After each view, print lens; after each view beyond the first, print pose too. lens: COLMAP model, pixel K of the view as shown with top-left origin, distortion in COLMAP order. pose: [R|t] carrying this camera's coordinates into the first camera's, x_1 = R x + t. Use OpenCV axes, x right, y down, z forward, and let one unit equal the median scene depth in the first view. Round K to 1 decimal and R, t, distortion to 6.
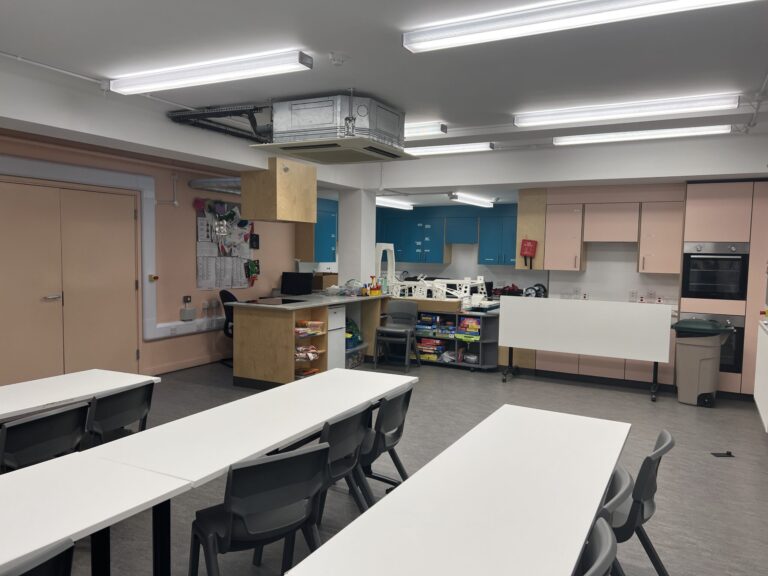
lens RADIAL K [[576.3, 0, 387.1], [0, 576.3, 289.2], [0, 0, 1]] dist [0.056405, -0.055720]
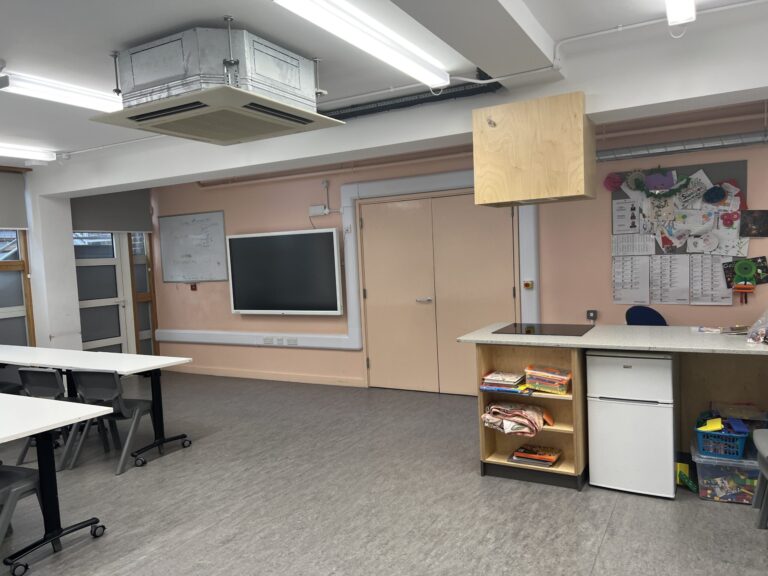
lens RADIAL K [[576.3, 0, 386.9], [0, 576.3, 287.9], [0, 0, 1]] dist [0.056405, -0.055720]
pose [[-0.021959, 0.038325, -0.999024, 0.375455], [-0.022825, 0.998985, 0.038825, -0.037823], [0.999498, 0.023655, -0.021062, 0.722663]]
